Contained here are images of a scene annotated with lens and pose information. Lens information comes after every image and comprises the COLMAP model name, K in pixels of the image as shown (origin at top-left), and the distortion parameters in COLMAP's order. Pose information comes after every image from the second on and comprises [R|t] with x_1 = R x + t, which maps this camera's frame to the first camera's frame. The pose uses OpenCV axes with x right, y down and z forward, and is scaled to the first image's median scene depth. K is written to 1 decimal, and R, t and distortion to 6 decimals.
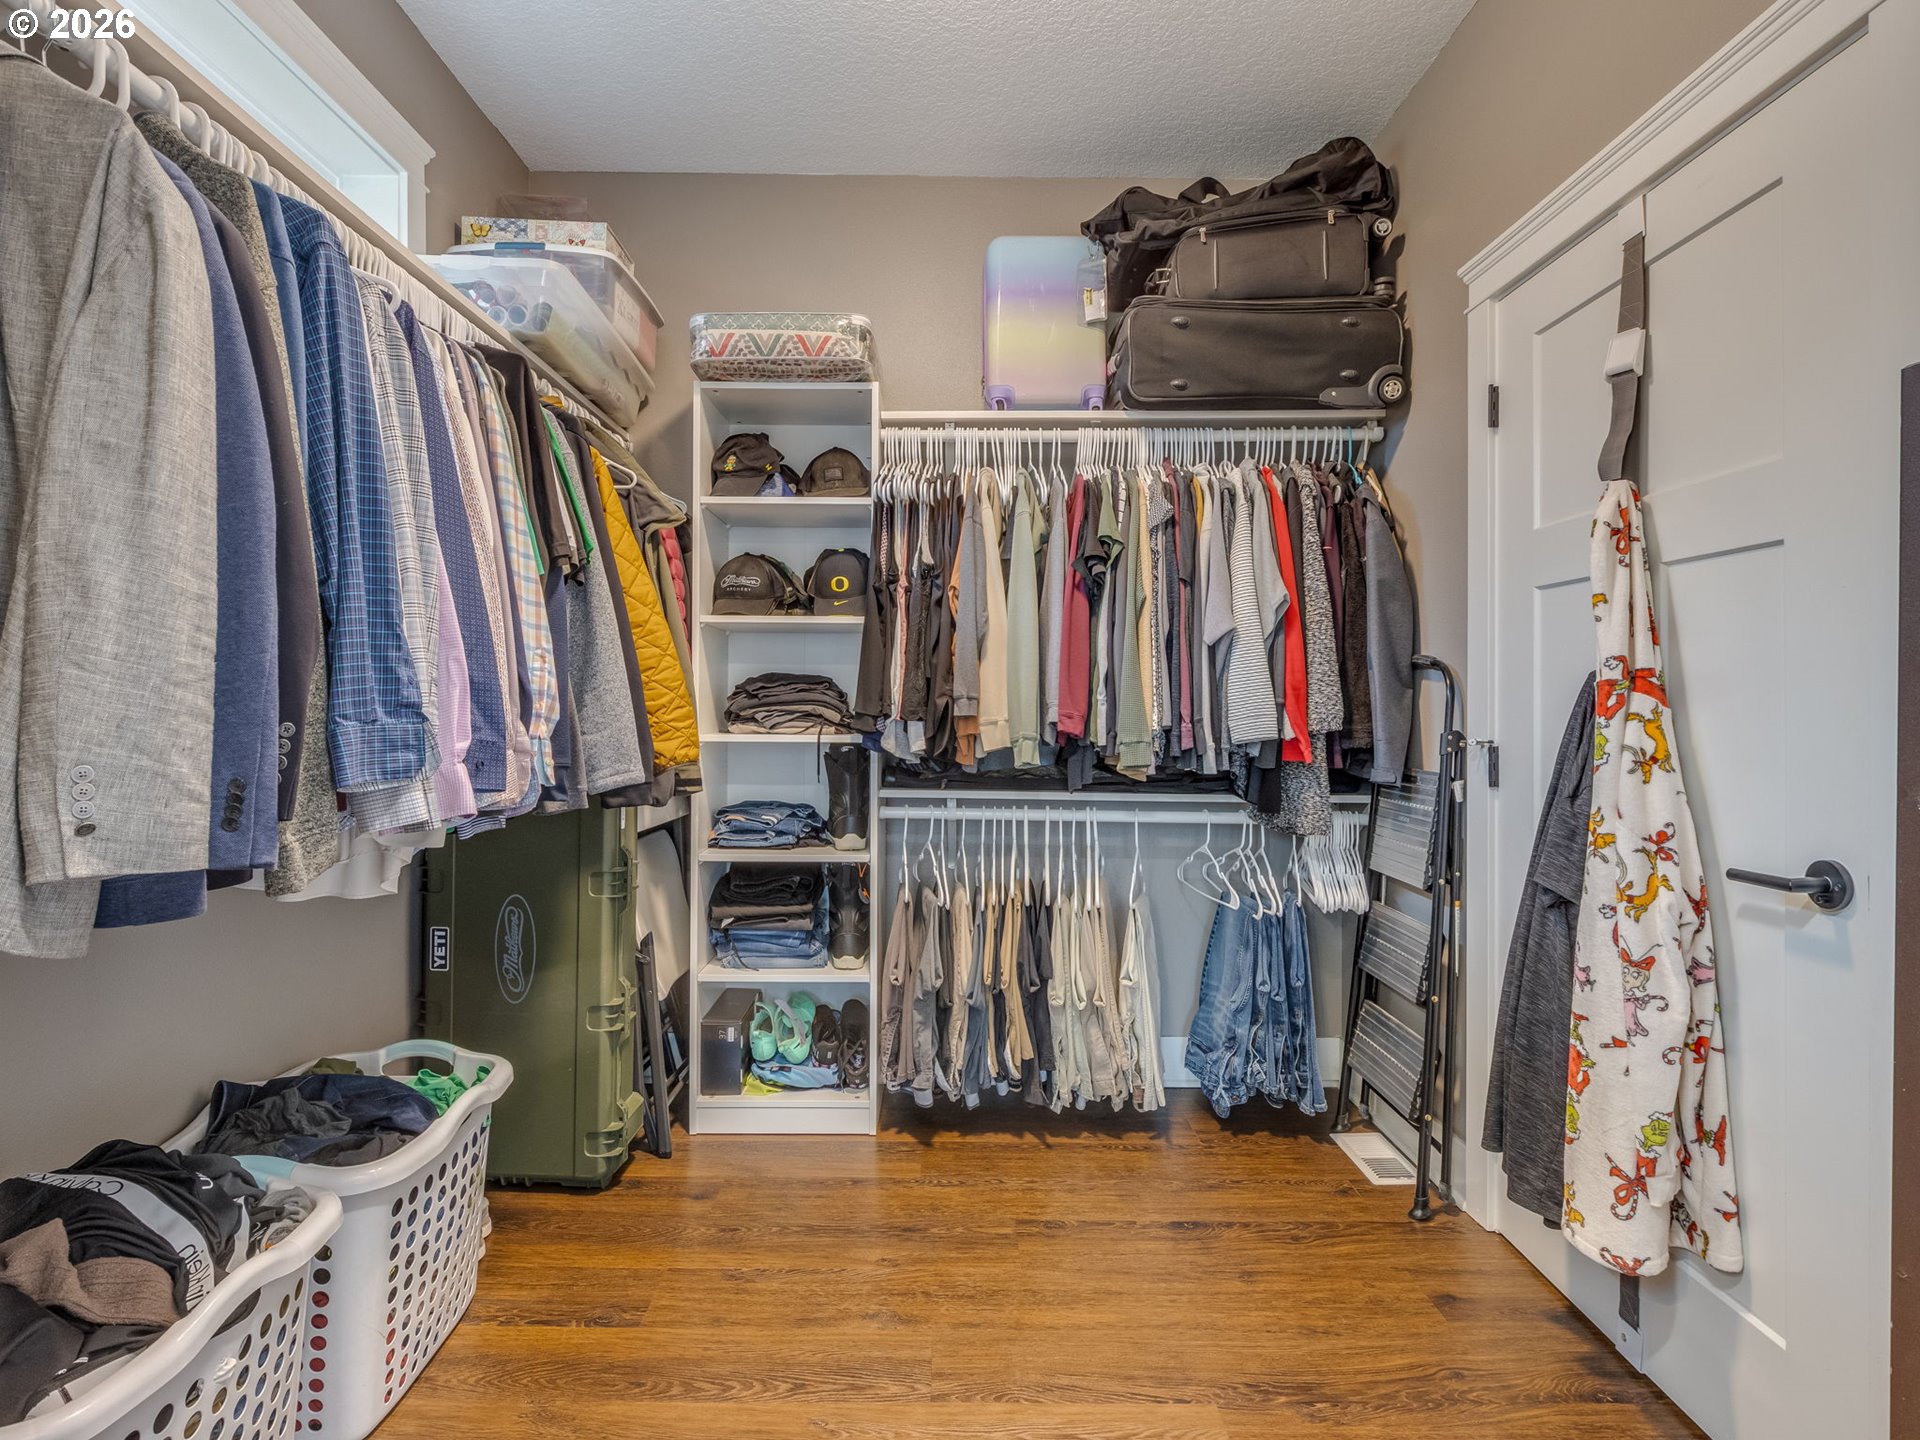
lens RADIAL K [[1031.3, 0, 950.7], [0, 1031.3, 704.5], [0, 0, 1]] dist [-0.004971, -0.000417]
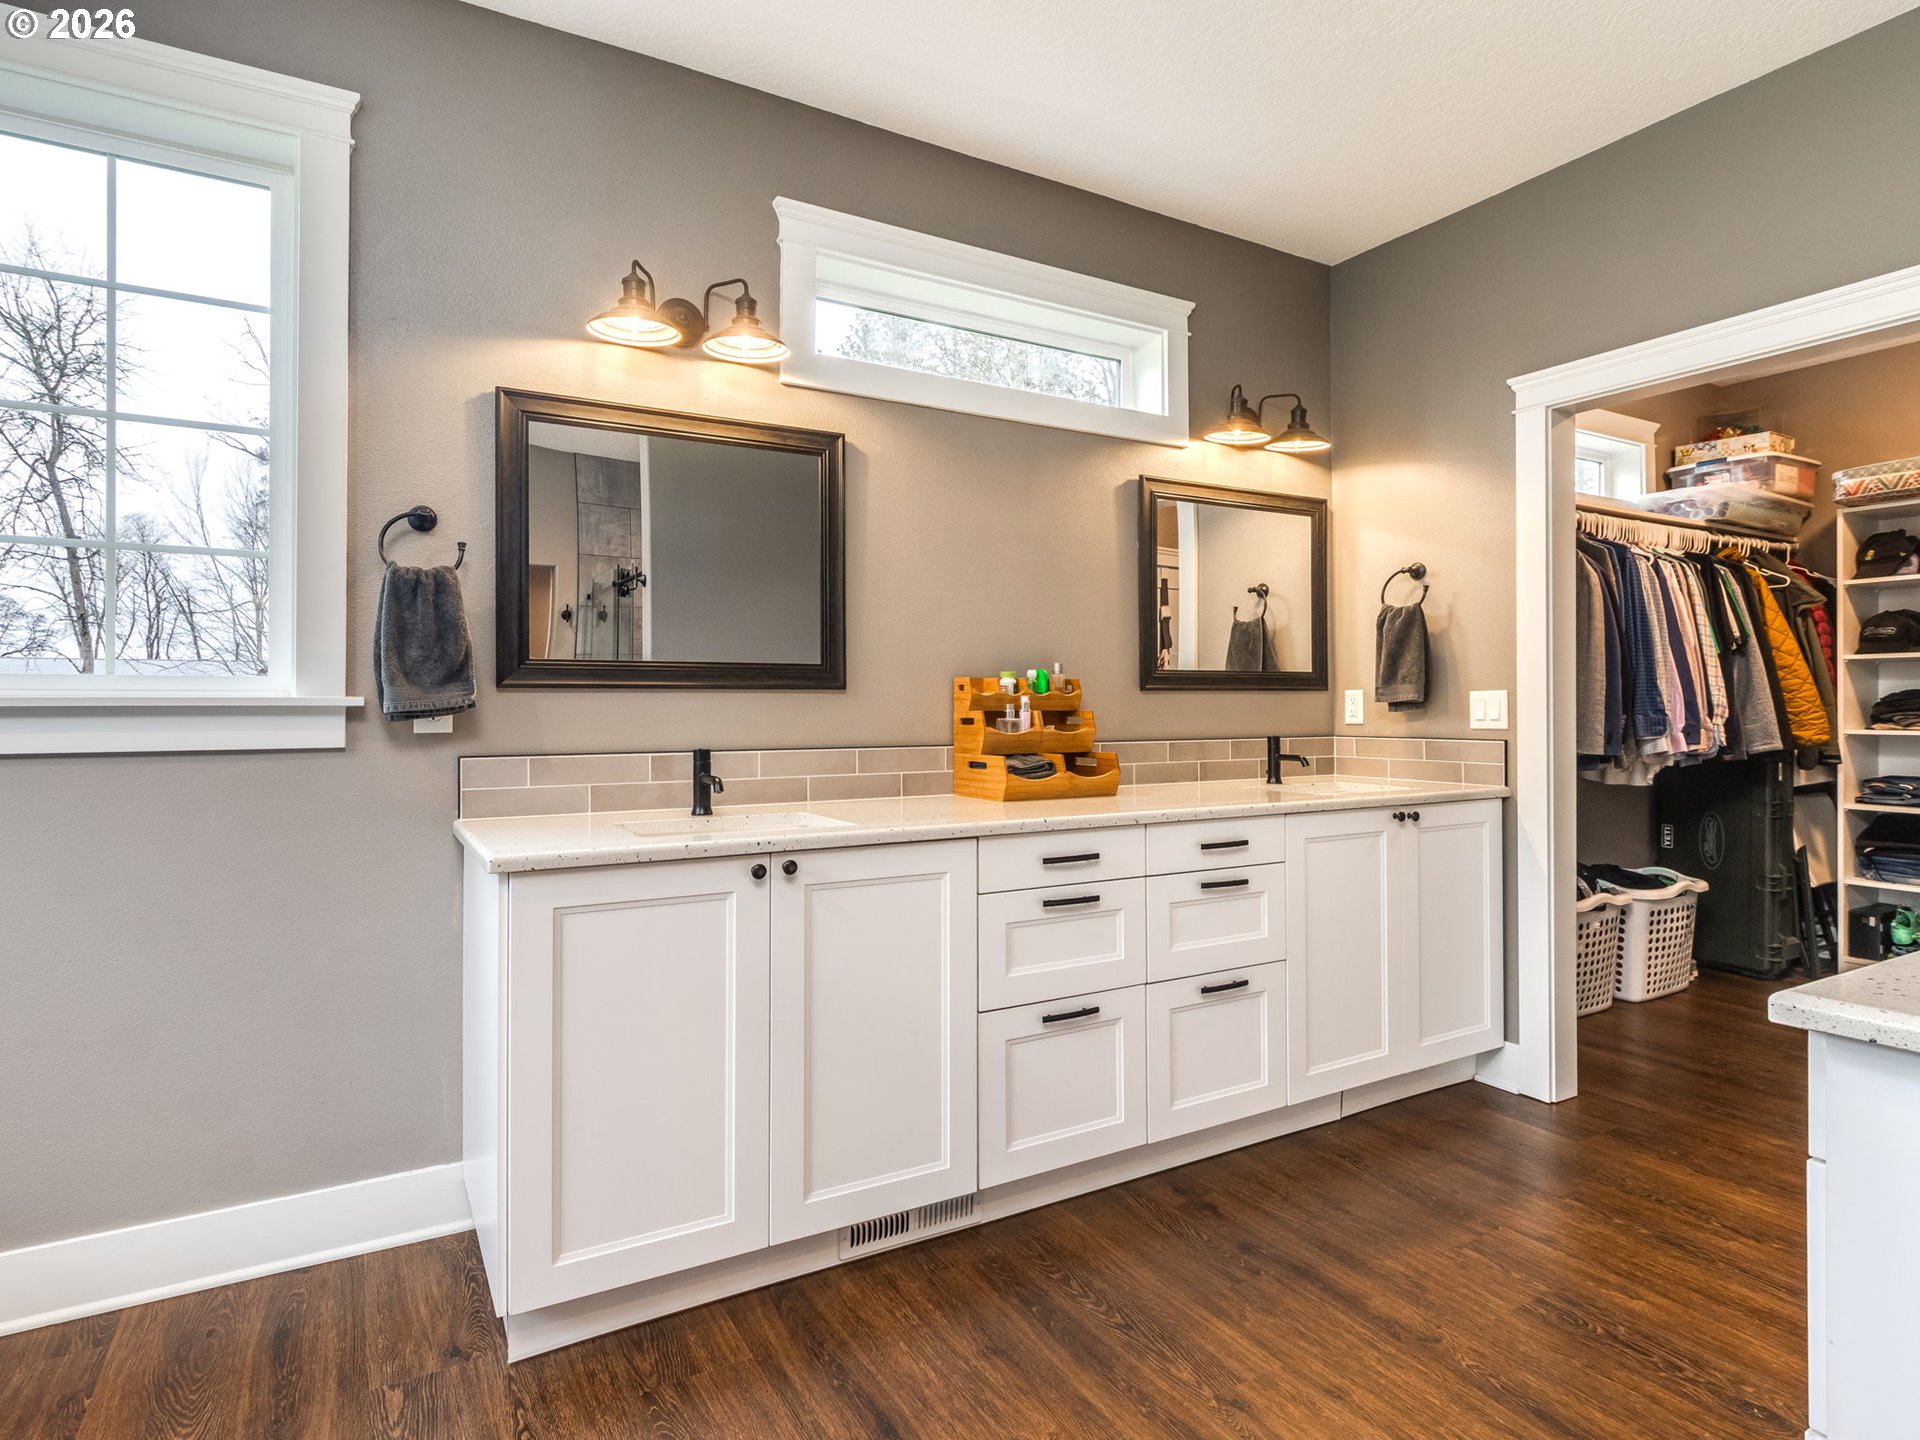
lens RADIAL K [[1031.3, 0, 918.9], [0, 1031.3, 709.6], [0, 0, 1]] dist [-0.004971, -0.000417]
pose [[0.476677, -0.008558, -0.879037, 0.550961], [0.001463, 0.999959, -0.008942, 0.011929], [0.879077, 0.002976, 0.476670, -1.192271]]
